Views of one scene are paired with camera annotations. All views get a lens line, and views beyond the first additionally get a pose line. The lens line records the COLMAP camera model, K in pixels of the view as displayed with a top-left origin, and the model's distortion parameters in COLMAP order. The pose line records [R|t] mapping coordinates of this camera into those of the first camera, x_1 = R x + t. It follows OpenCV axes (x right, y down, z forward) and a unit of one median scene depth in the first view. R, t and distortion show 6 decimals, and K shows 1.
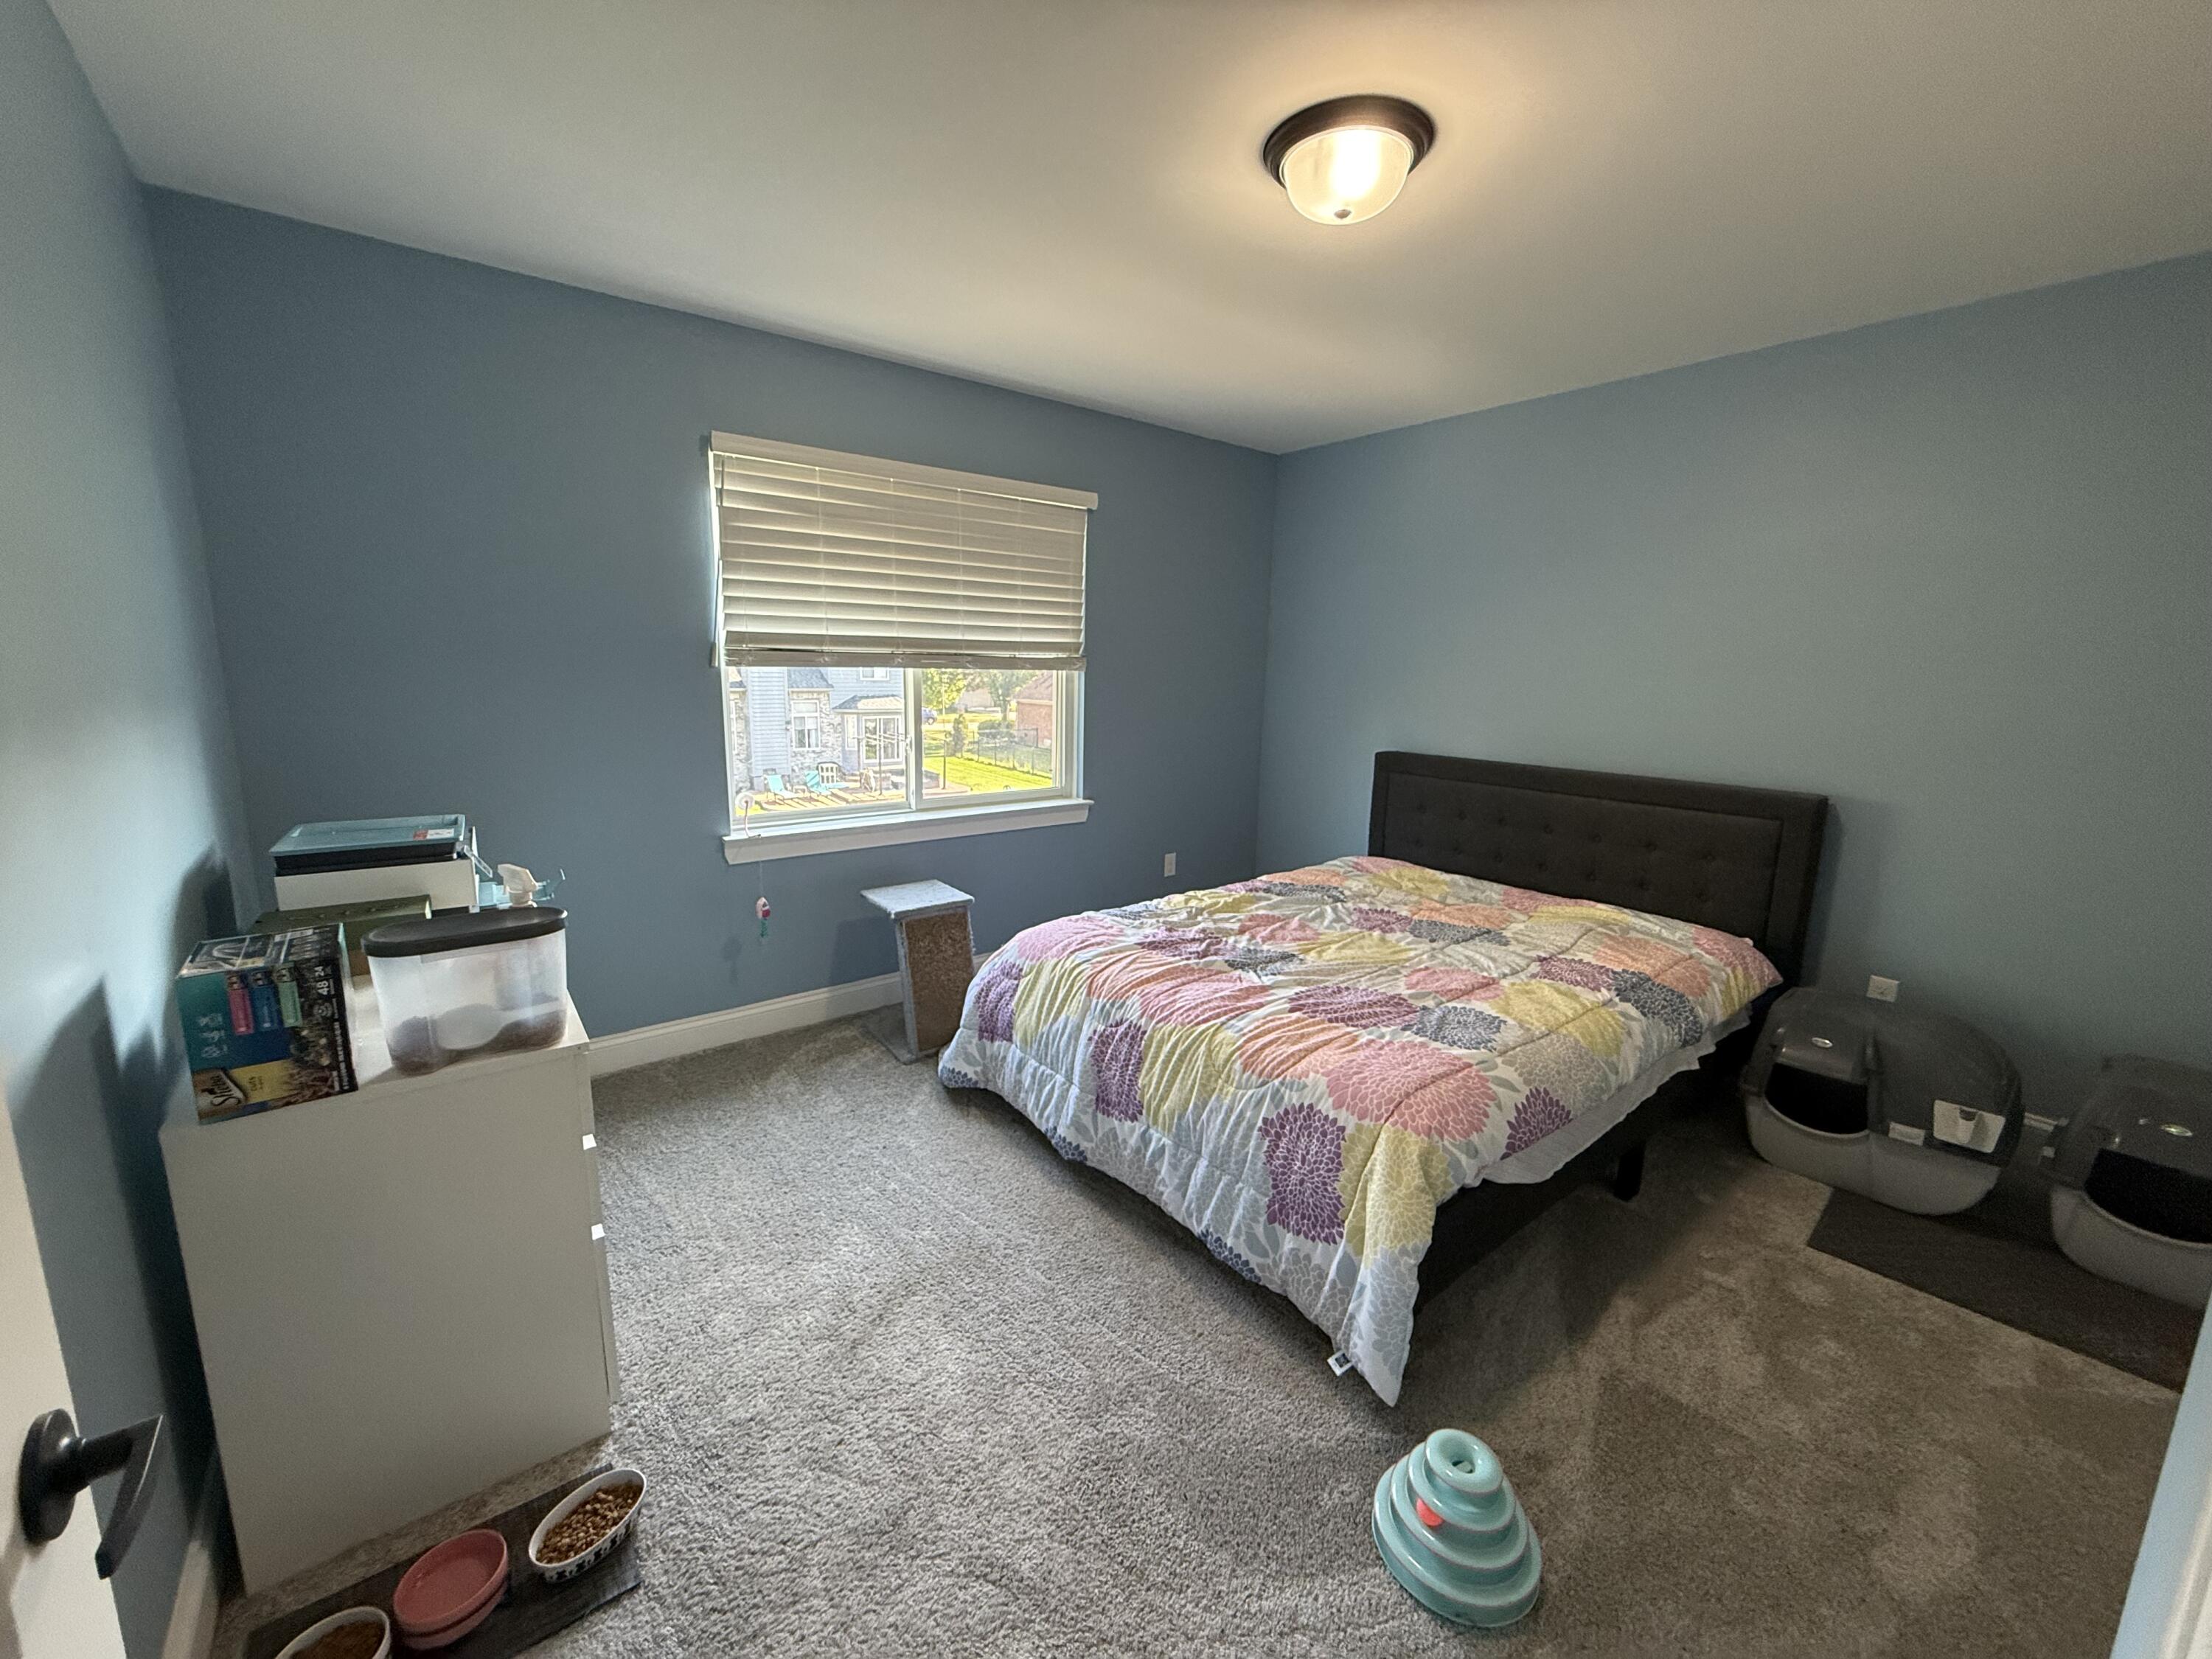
lens RADIAL K [[885.1, 0, 1096.4], [0, 885.1, 826.2], [0, 0, 1]] dist [0.001797, 0.000884]
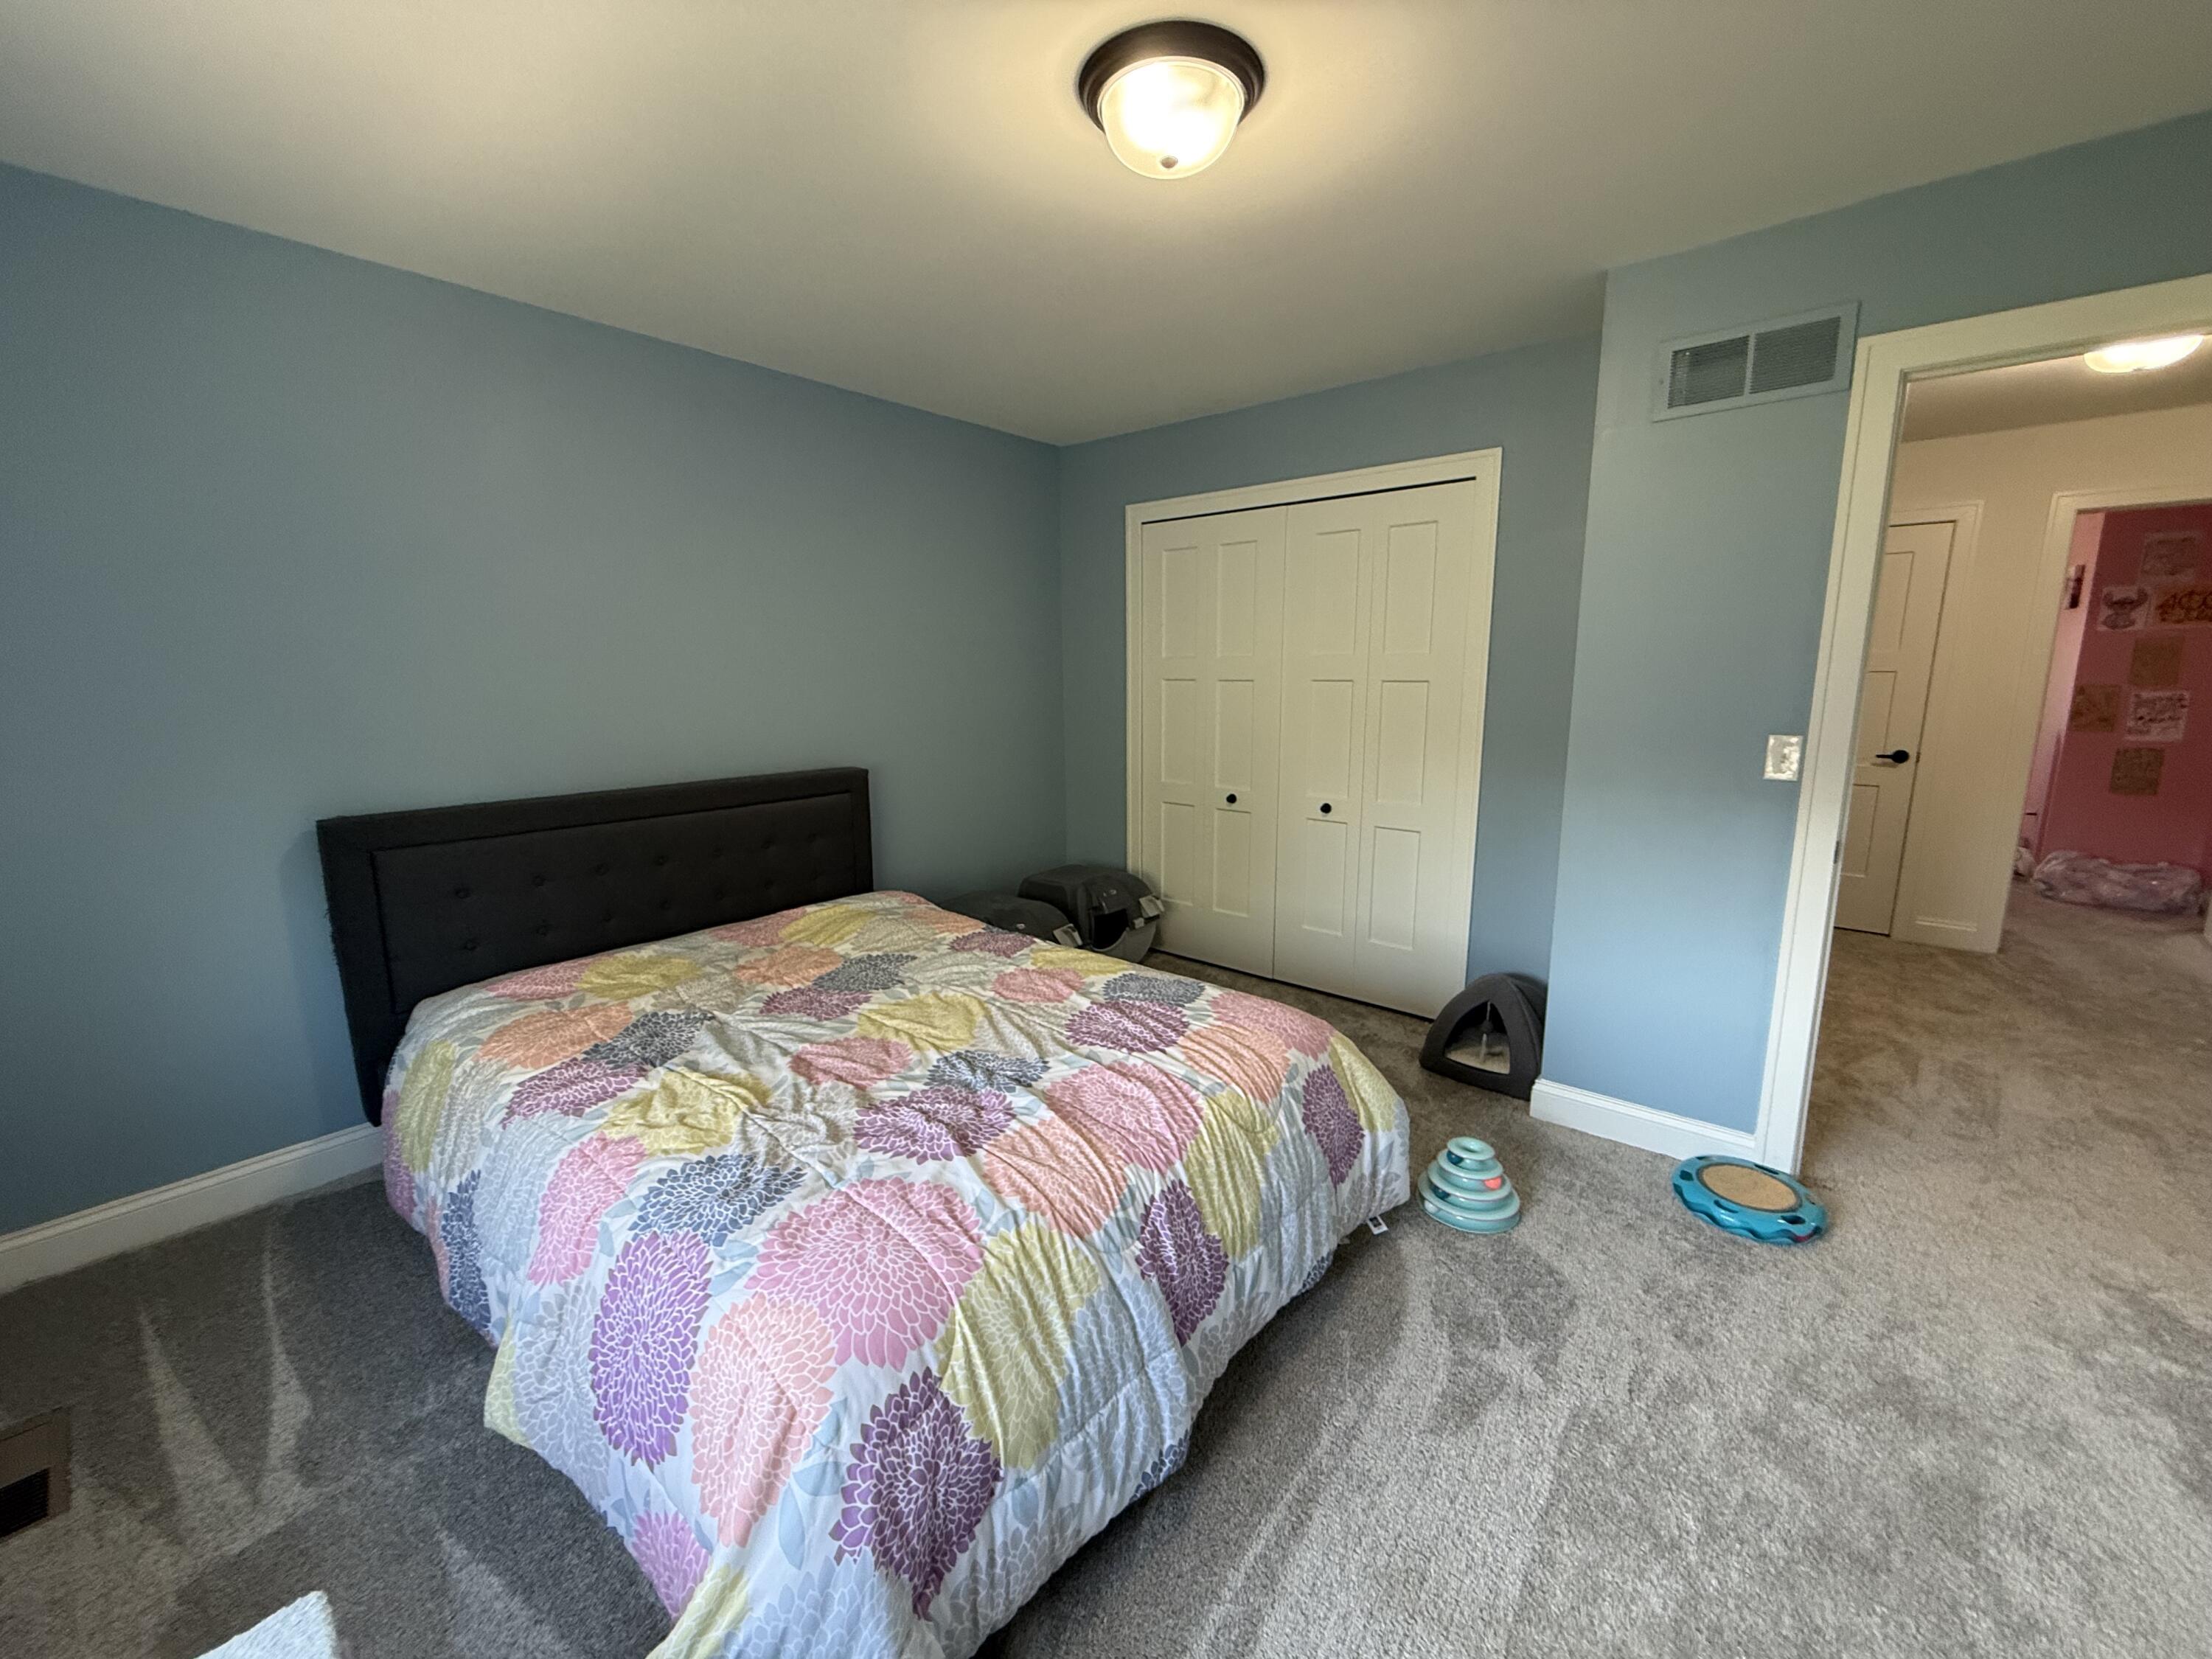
lens RADIAL K [[885.1, 0, 1087.1], [0, 885.1, 825.9], [0, 0, 1]] dist [0.001797, 0.000884]
pose [[-0.200327, -0.185151, 0.962075, -0.511907], [0.178102, 0.958736, 0.221594, -0.196456], [-0.963405, 0.215739, -0.159085, 1.016366]]
